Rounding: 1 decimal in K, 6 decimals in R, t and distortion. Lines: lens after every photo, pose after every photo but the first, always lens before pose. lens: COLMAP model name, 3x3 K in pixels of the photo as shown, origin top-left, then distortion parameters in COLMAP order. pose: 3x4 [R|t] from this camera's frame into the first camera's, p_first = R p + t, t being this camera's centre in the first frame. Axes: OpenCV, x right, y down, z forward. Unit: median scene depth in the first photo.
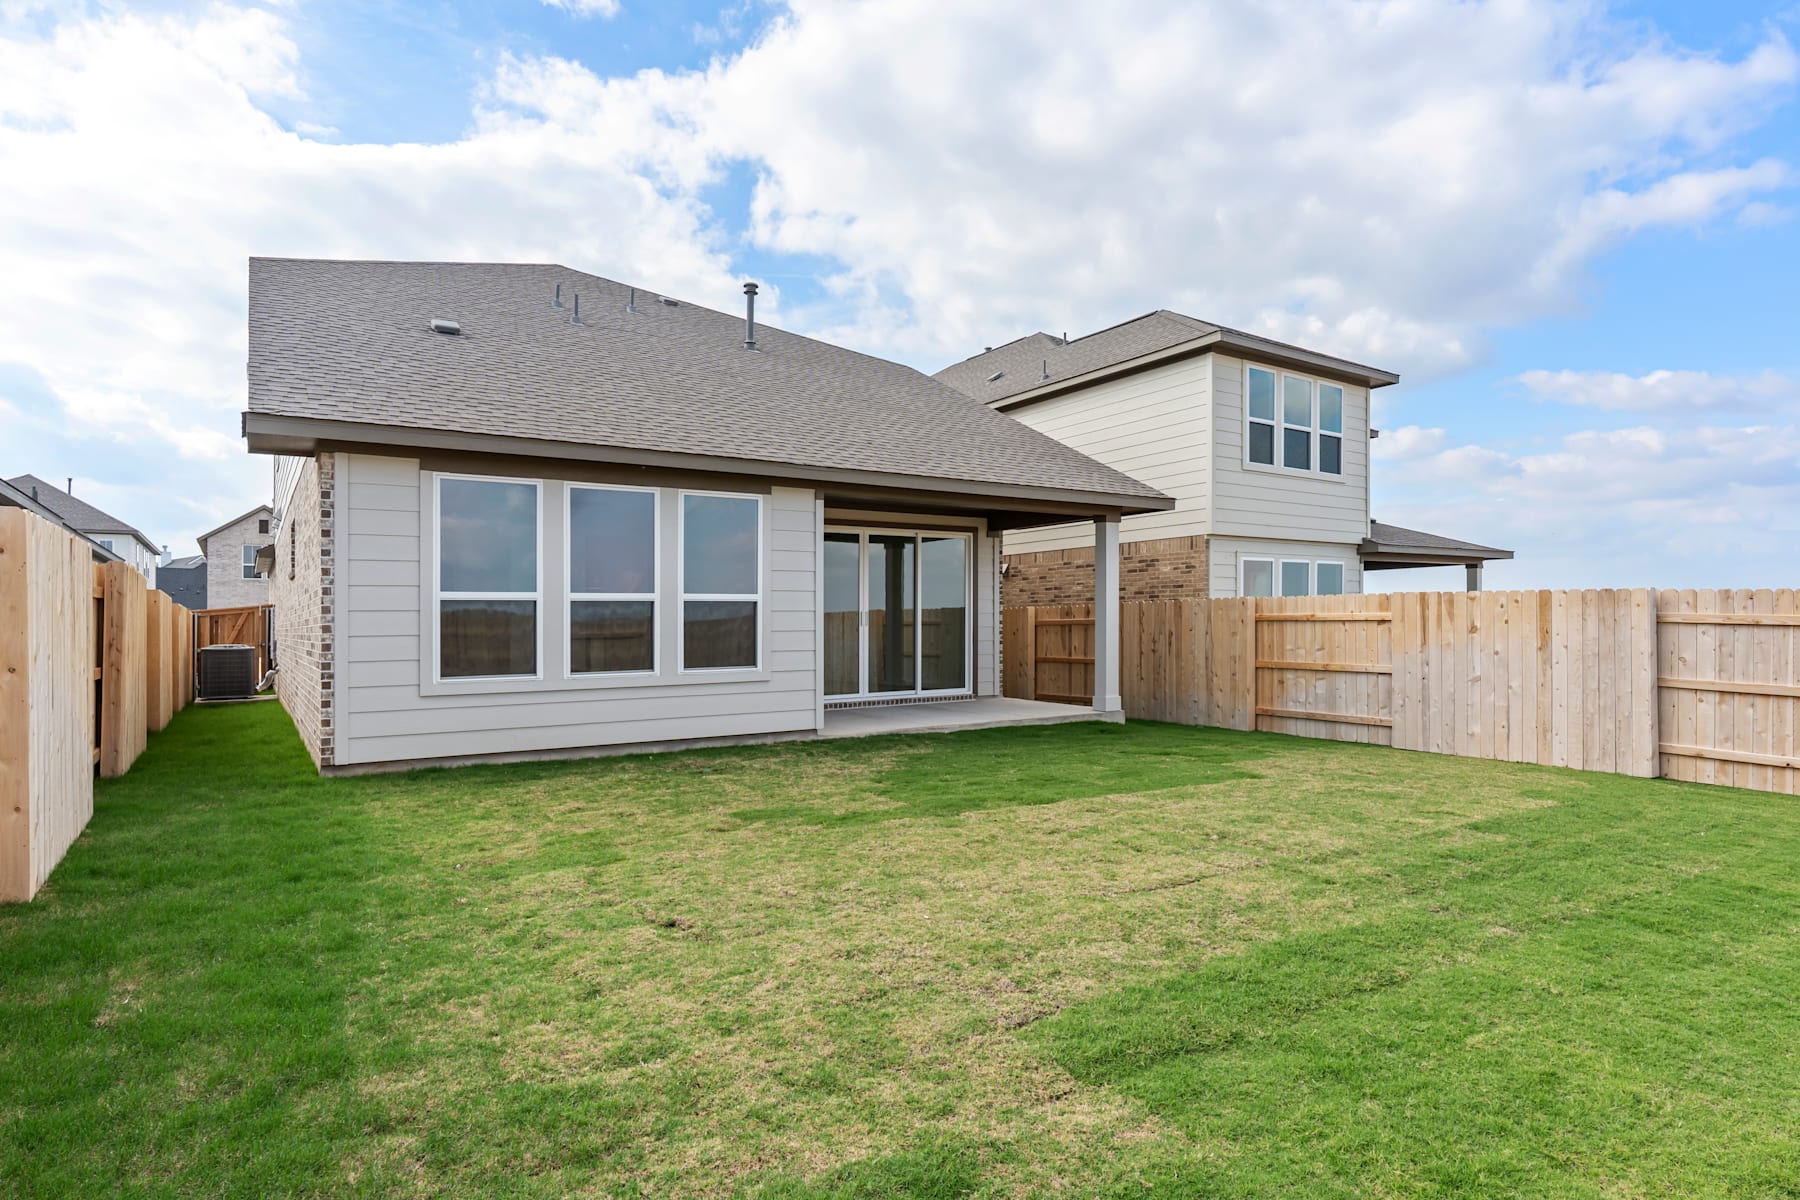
lens RADIAL K [[986.9, 0, 898.7], [0, 986.9, 622.3], [0, 0, 1]] dist [-0.001199, 0.000163]
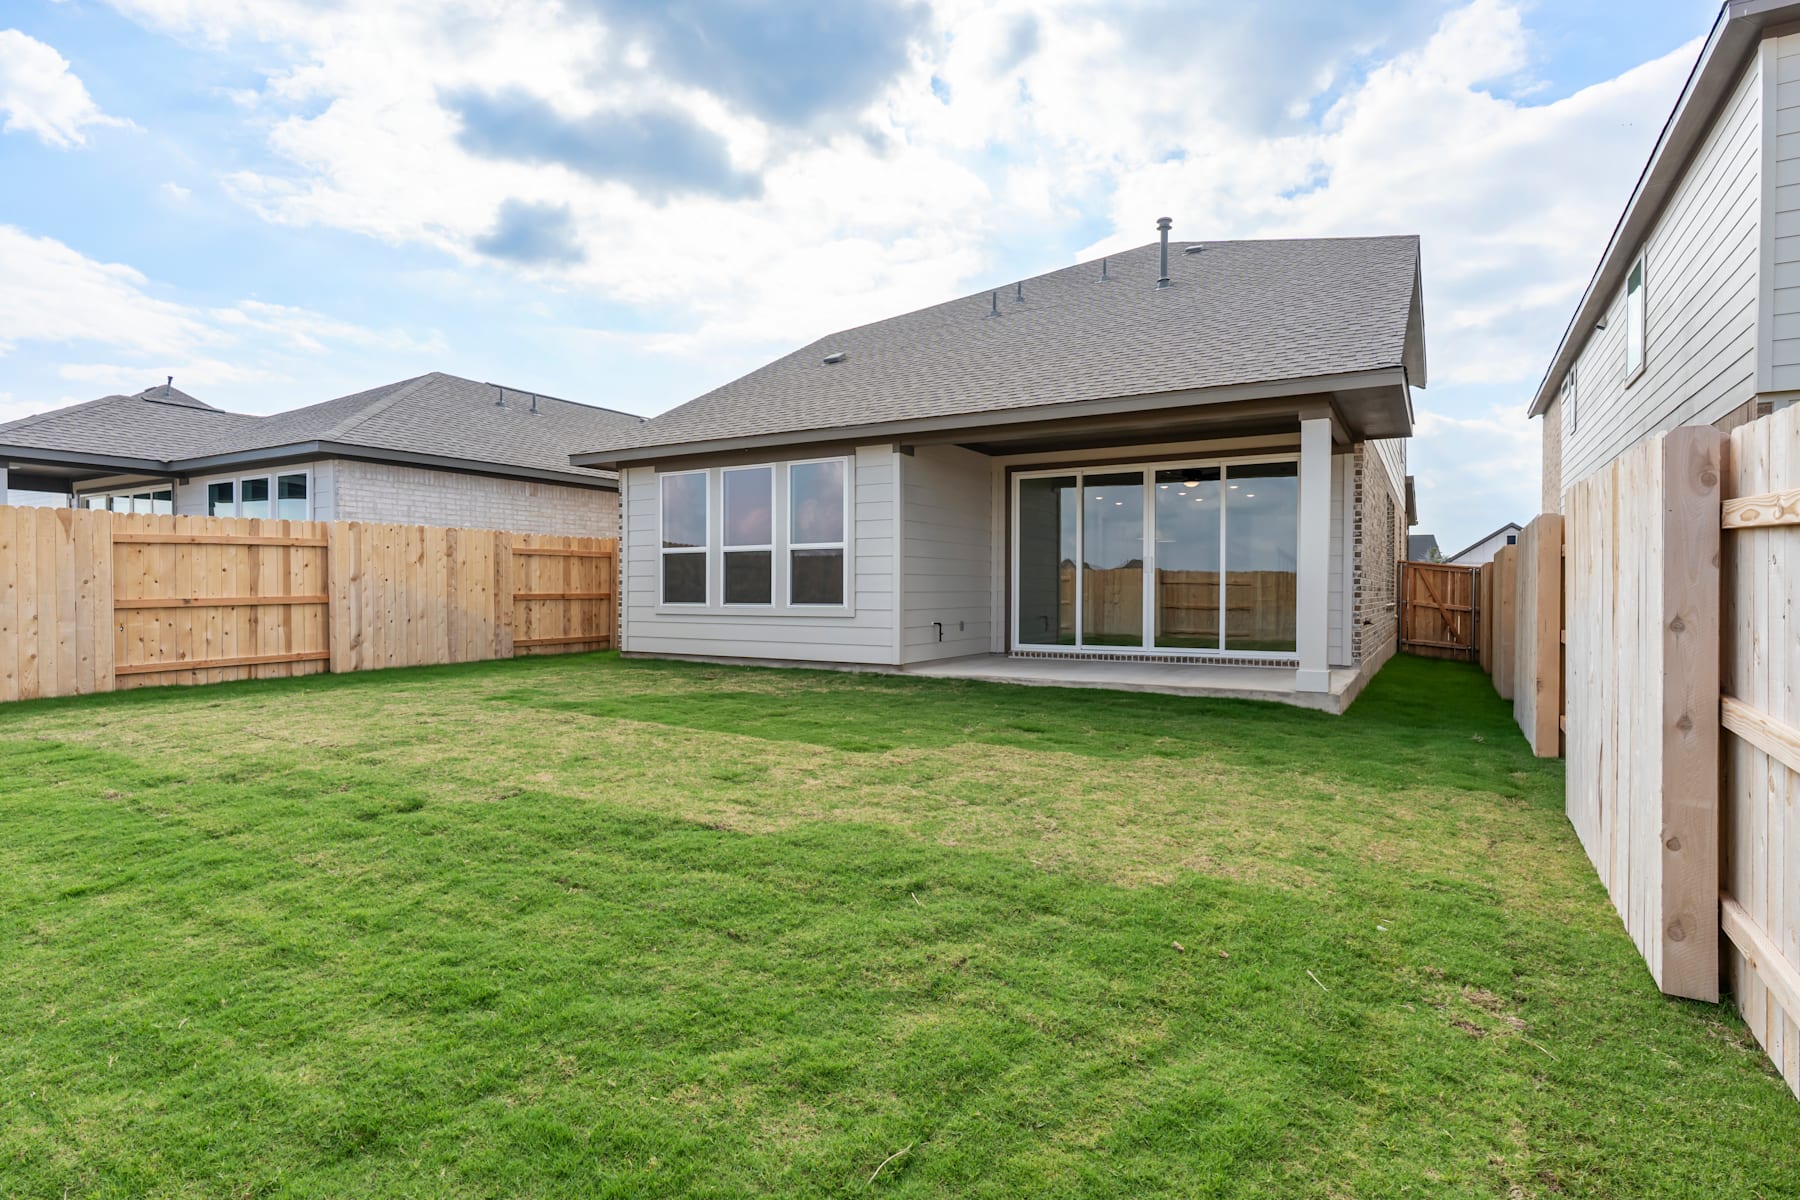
lens RADIAL K [[929.4, 0, 896.1], [0, 929.4, 592.3], [0, 0, 1]] dist [-0.002667, 0.000720]
pose [[0.438889, 0.016709, -0.898386, 0.871562], [-0.004287, 0.999855, 0.016502, 0.011911], [0.898531, -0.003392, 0.438897, 0.577901]]
